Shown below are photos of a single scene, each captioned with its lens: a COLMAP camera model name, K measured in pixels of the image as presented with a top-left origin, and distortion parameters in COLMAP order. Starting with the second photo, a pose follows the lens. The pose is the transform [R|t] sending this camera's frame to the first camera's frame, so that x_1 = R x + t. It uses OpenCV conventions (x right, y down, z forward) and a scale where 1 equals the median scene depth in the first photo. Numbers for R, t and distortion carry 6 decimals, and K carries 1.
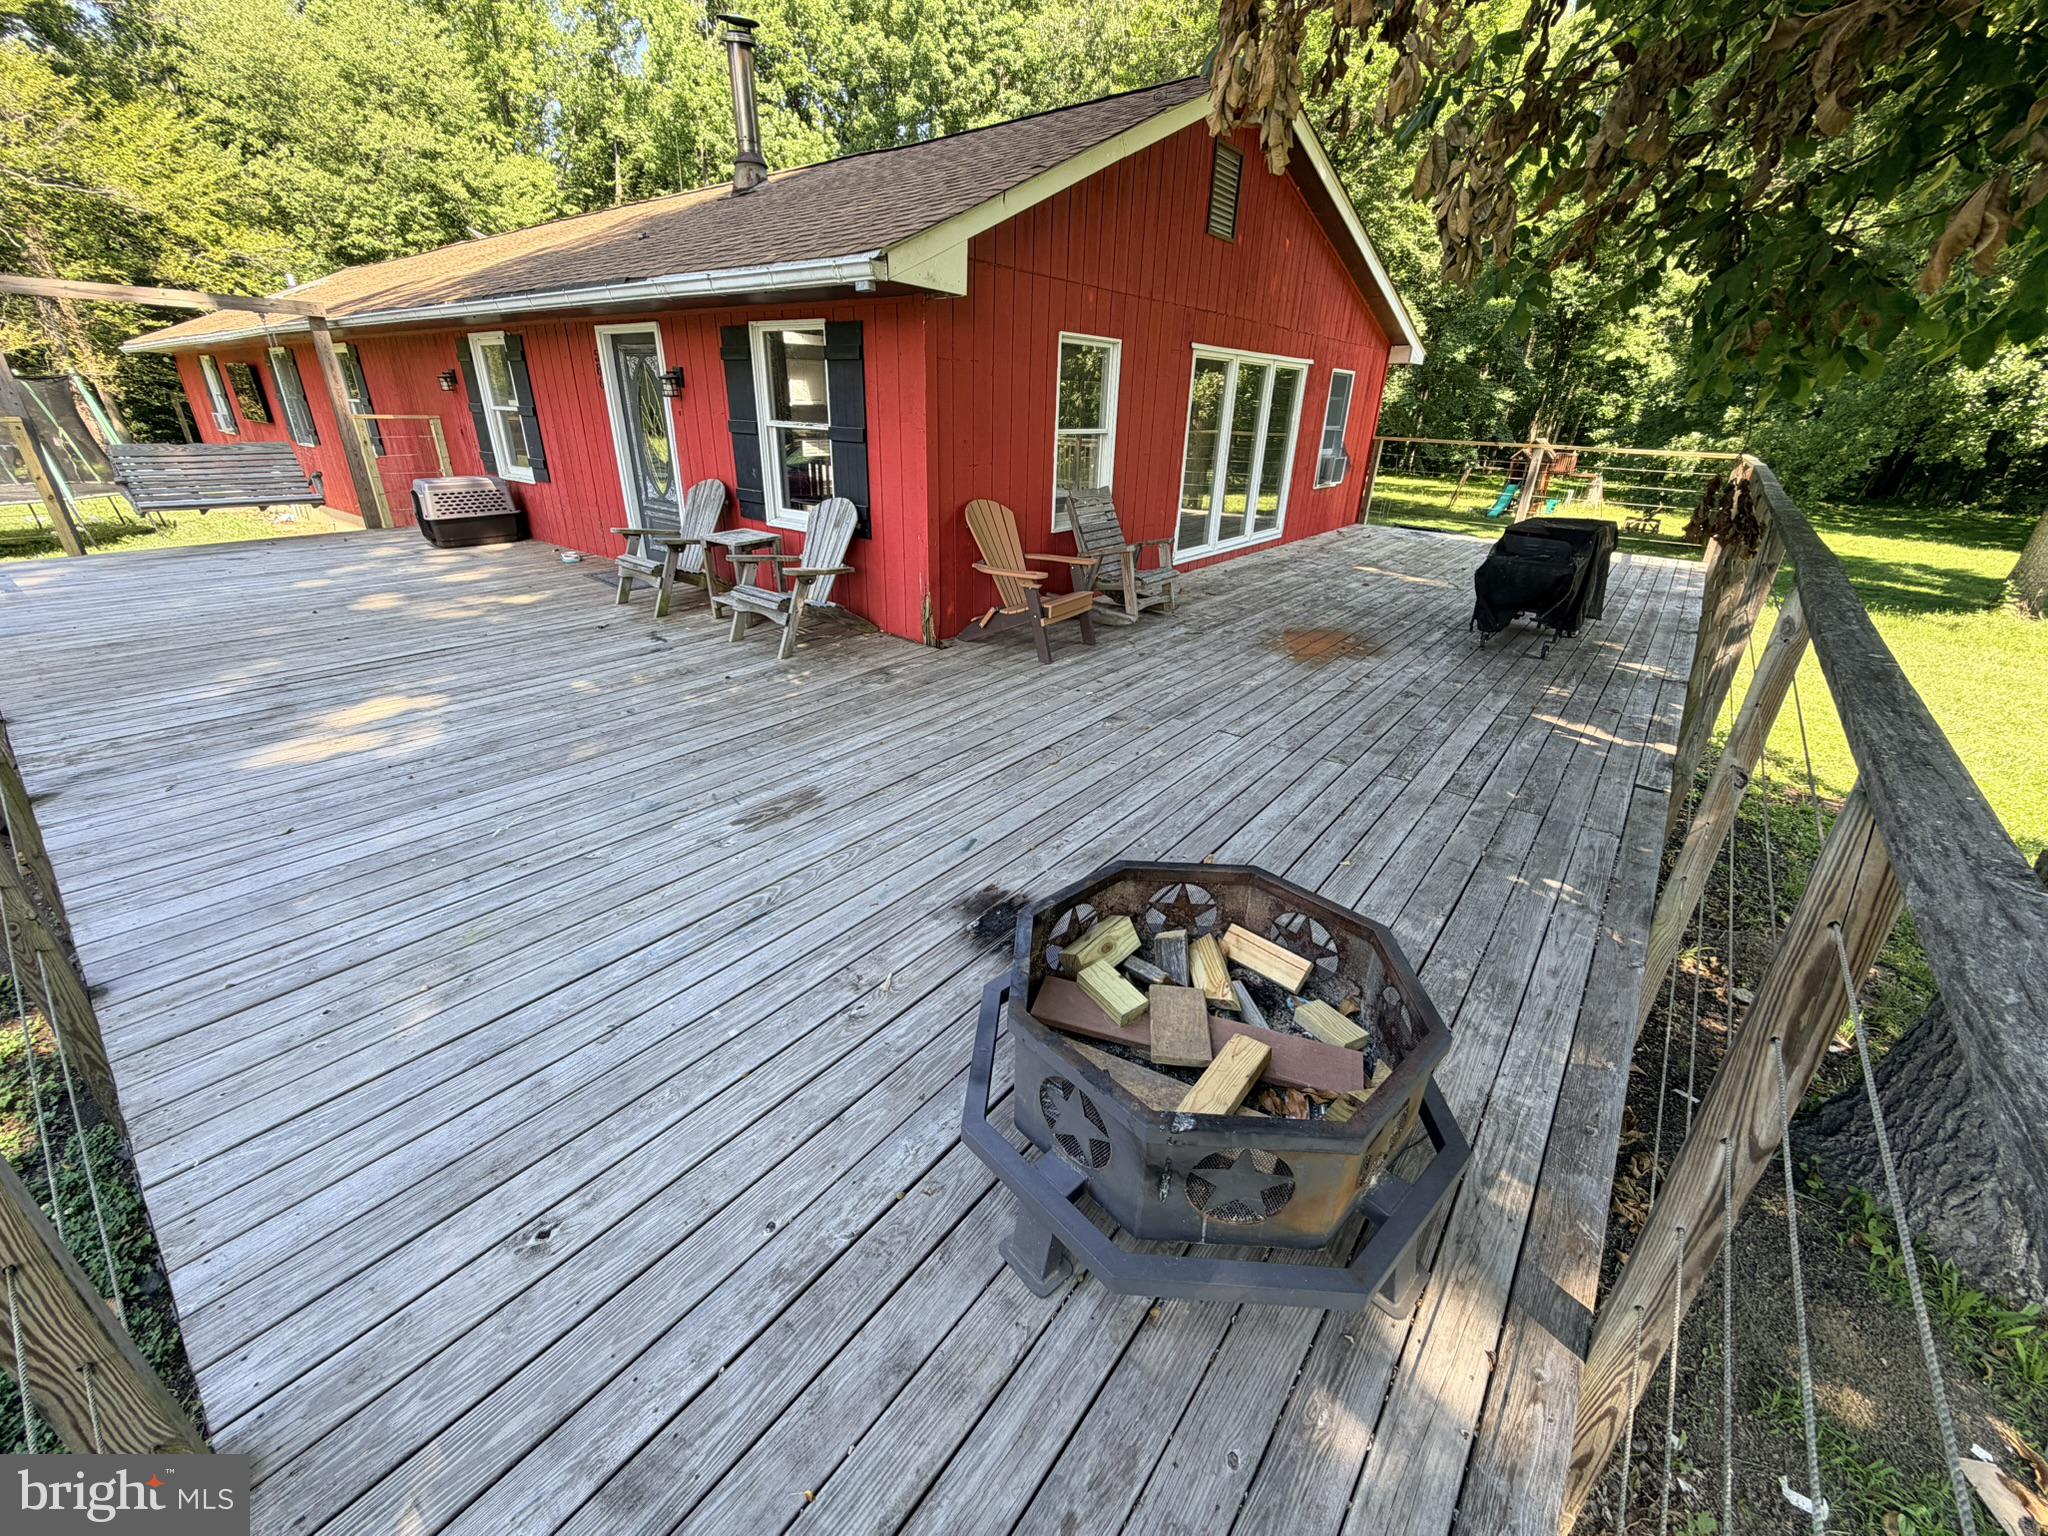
lens RADIAL K [[816.5, 0, 1018.4], [0, 816.5, 767.6], [0, 0, 1]] dist [0.001833, 0.000156]
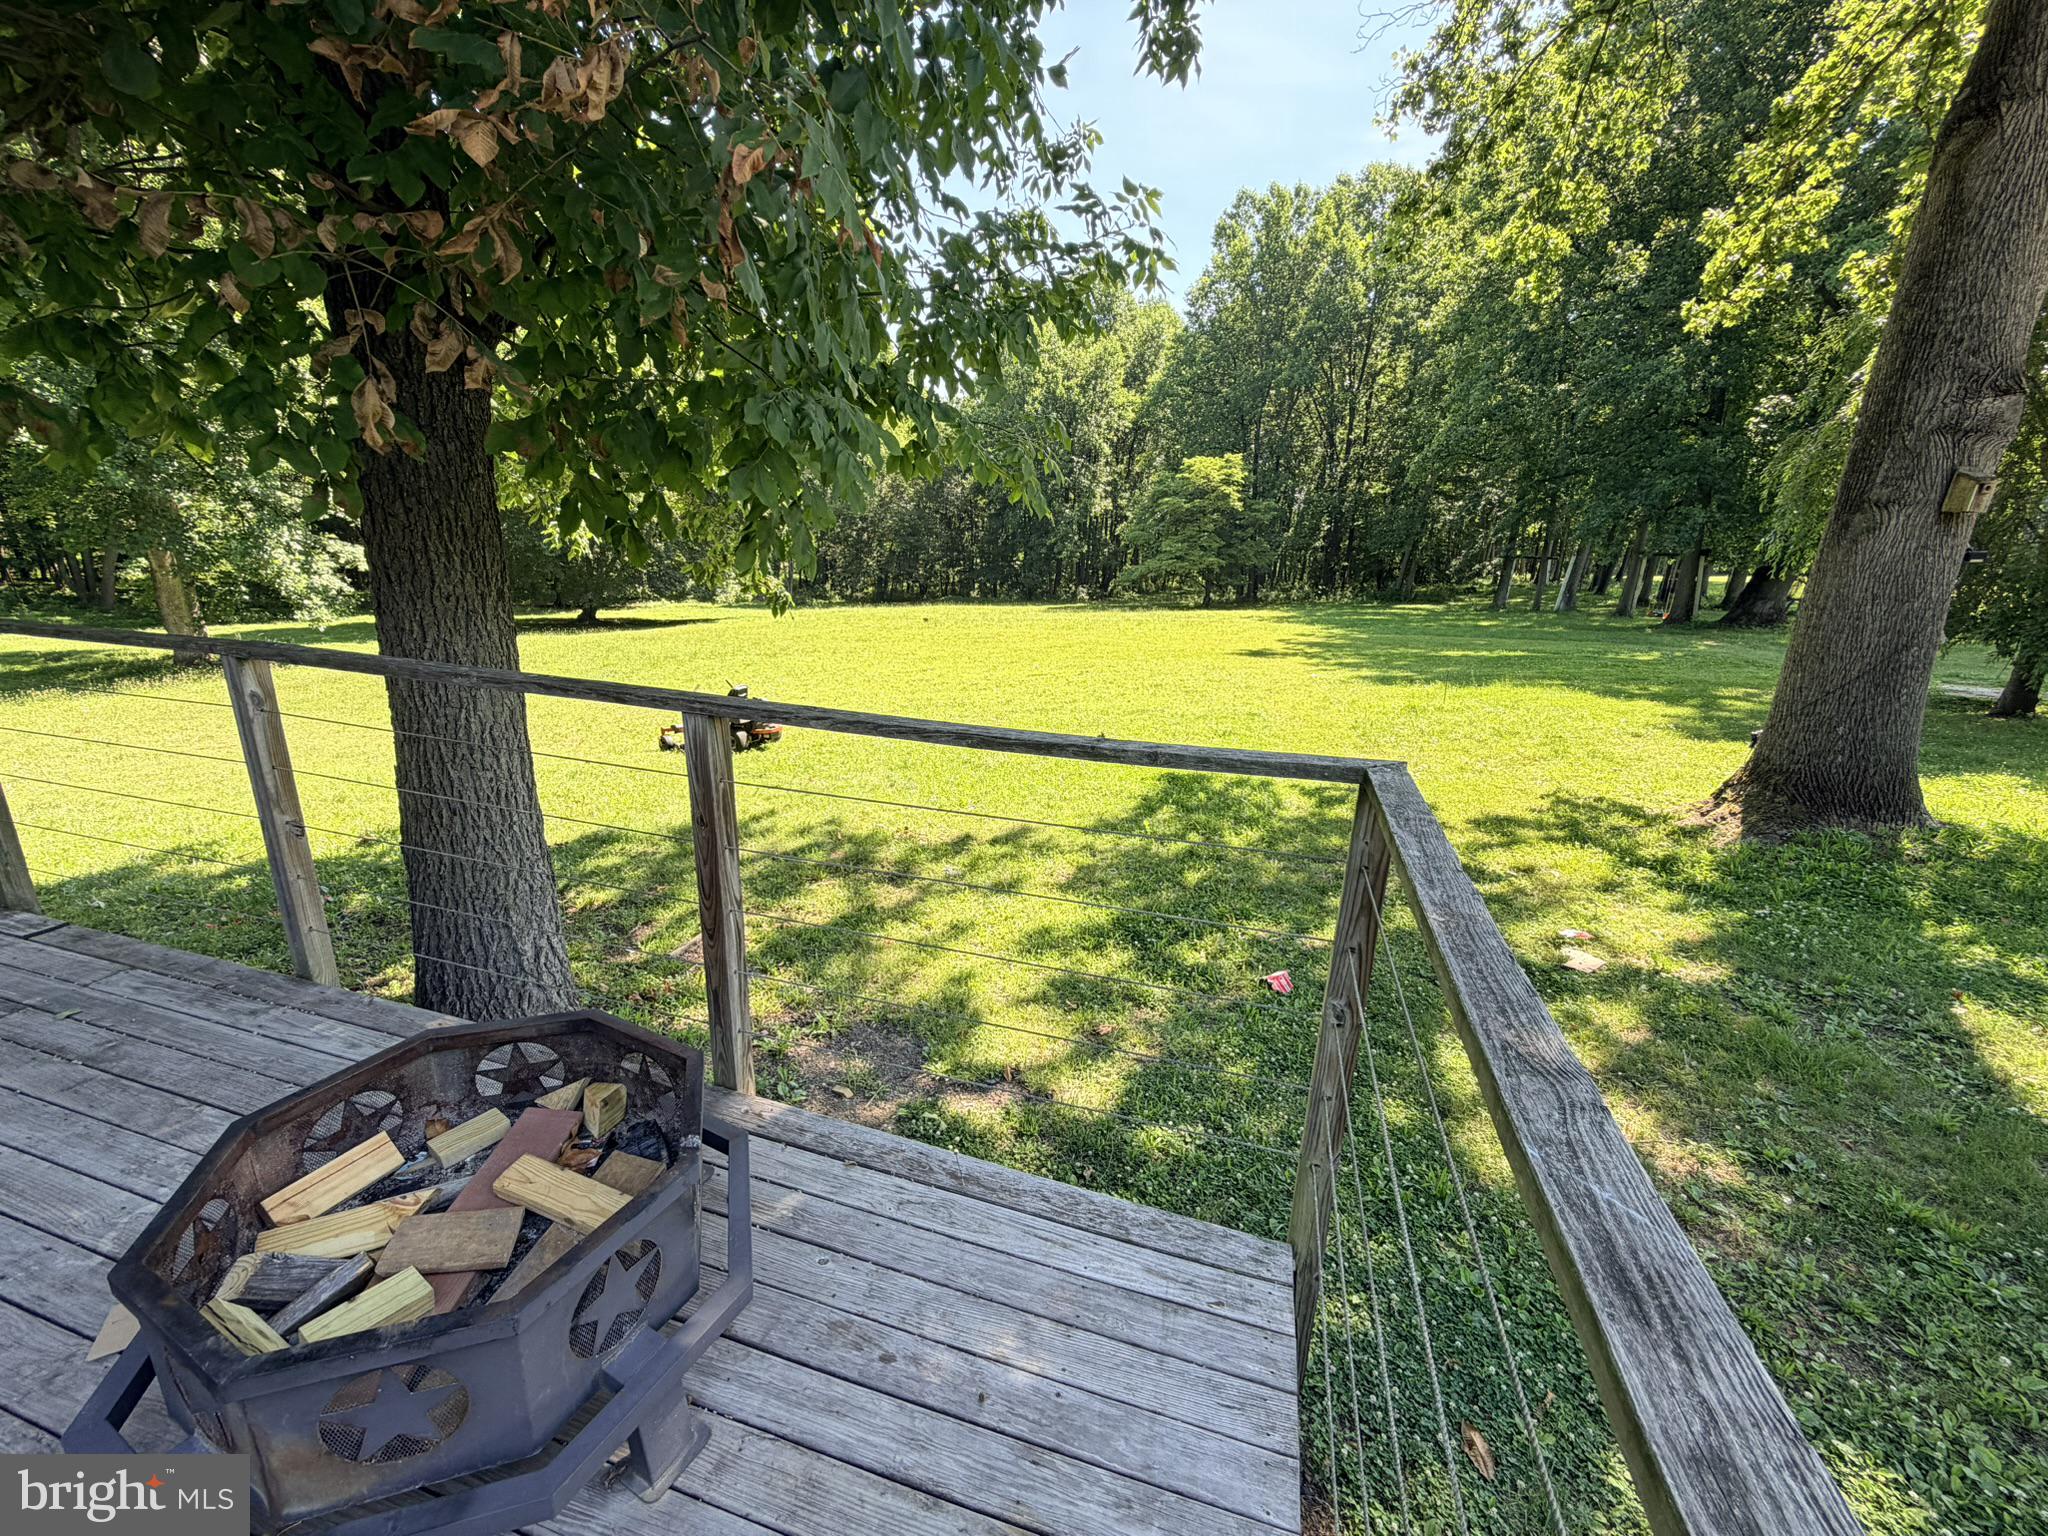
lens RADIAL K [[816.5, 0, 1021.6], [0, 816.5, 769.3], [0, 0, 1]] dist [0.001833, 0.000156]
pose [[-0.374531, -0.281388, 0.883486, -0.607632], [0.336783, 0.846479, 0.412372, -0.240199], [-0.863889, 0.451989, -0.222266, 0.438436]]
